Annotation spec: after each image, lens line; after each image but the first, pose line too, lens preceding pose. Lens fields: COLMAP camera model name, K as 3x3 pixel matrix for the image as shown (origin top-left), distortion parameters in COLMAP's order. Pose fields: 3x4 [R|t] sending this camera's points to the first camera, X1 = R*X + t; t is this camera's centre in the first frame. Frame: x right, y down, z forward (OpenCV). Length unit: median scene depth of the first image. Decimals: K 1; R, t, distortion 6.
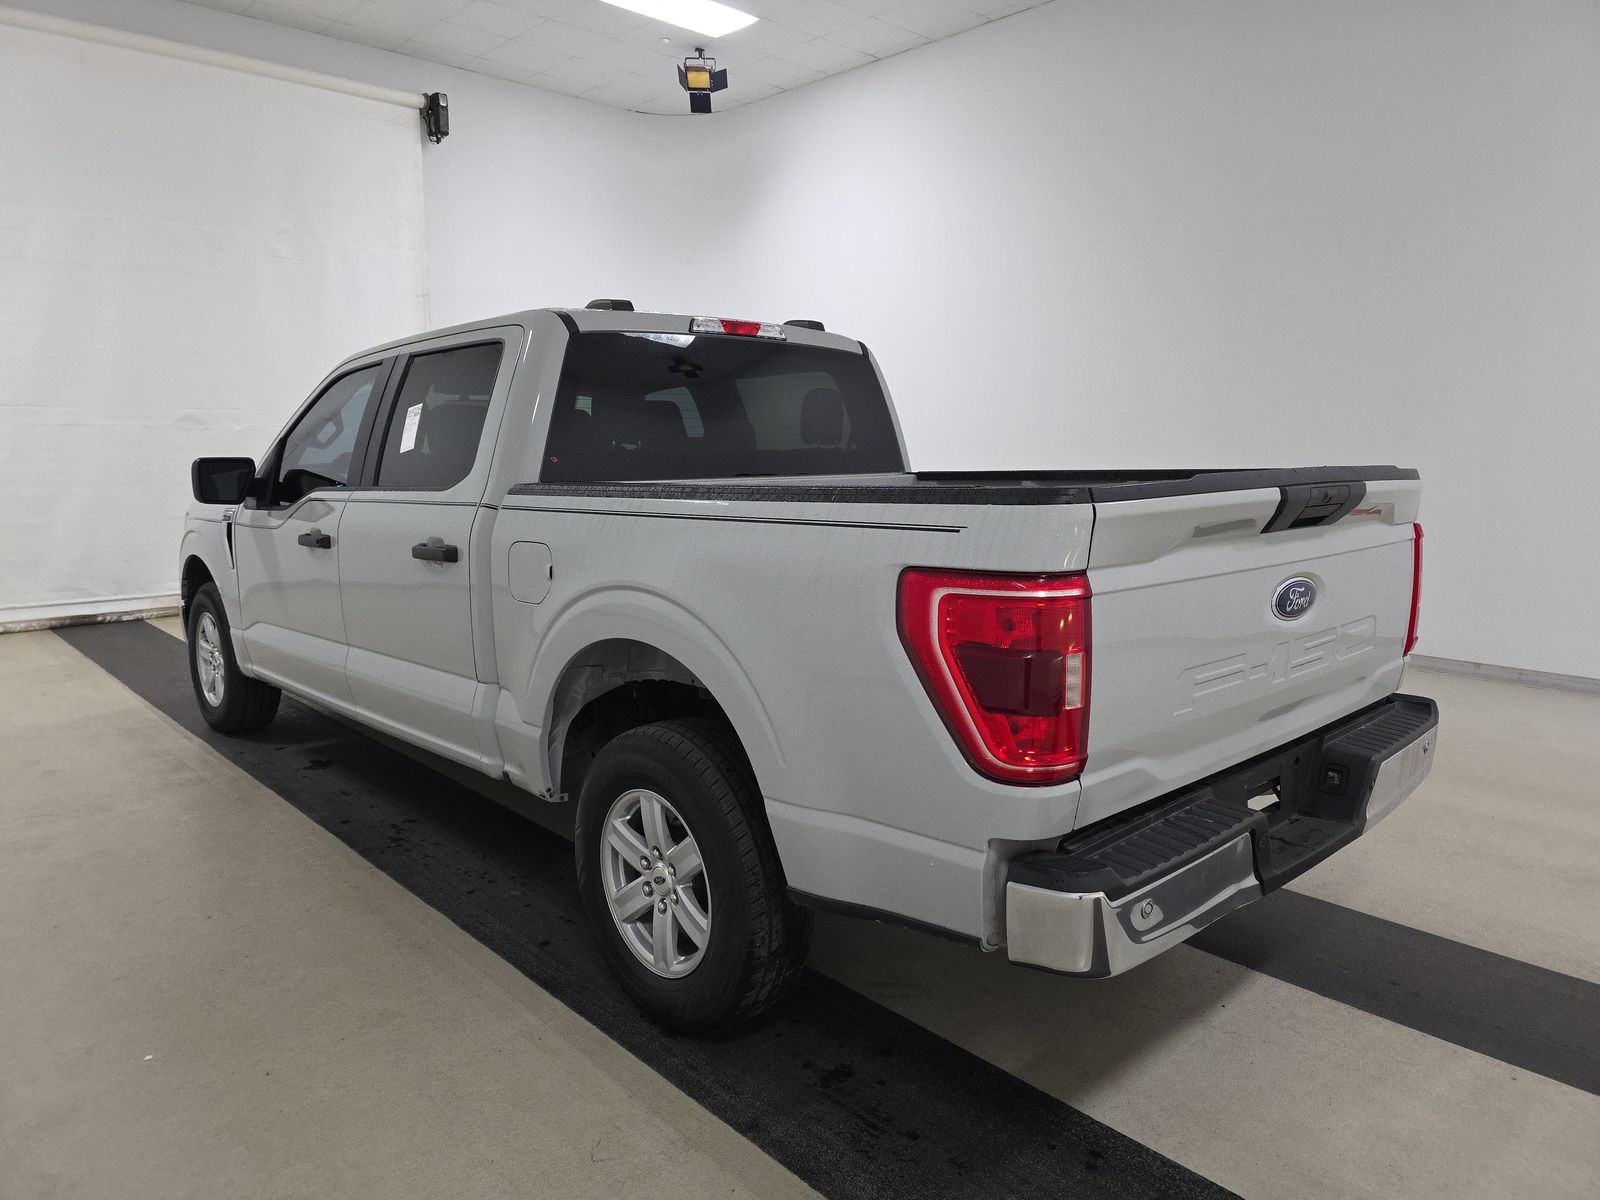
lens RADIAL K [[1084.4, 0, 808.0], [0, 1084.4, 634.5], [0, 0, 1]] dist [0.104372, -0.122962]
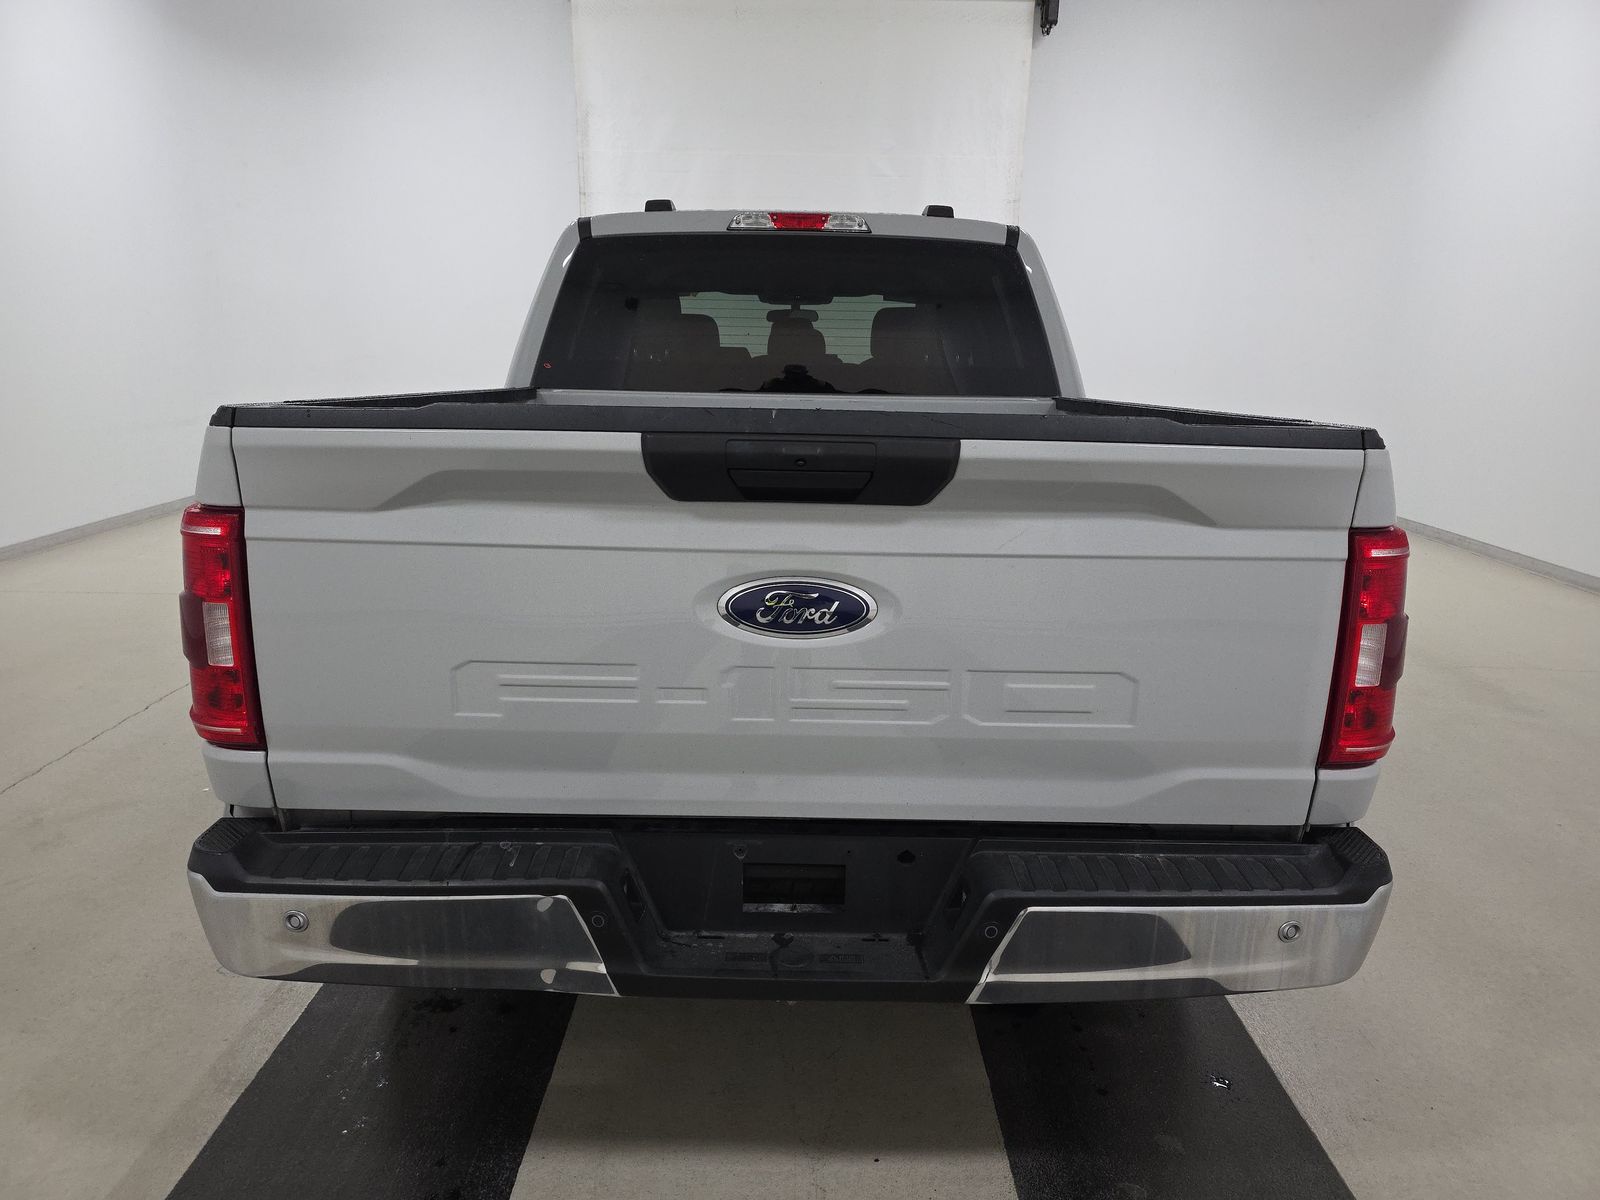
lens RADIAL K [[1084.4, 0, 808.0], [0, 1084.4, 634.5], [0, 0, 1]] dist [0.104372, -0.122962]
pose [[0.723950, 0.190024, -0.663165, 0.590518], [-0.137723, 0.981773, 0.130971, -0.068832], [0.675965, -0.003483, 0.736925, 0.344948]]
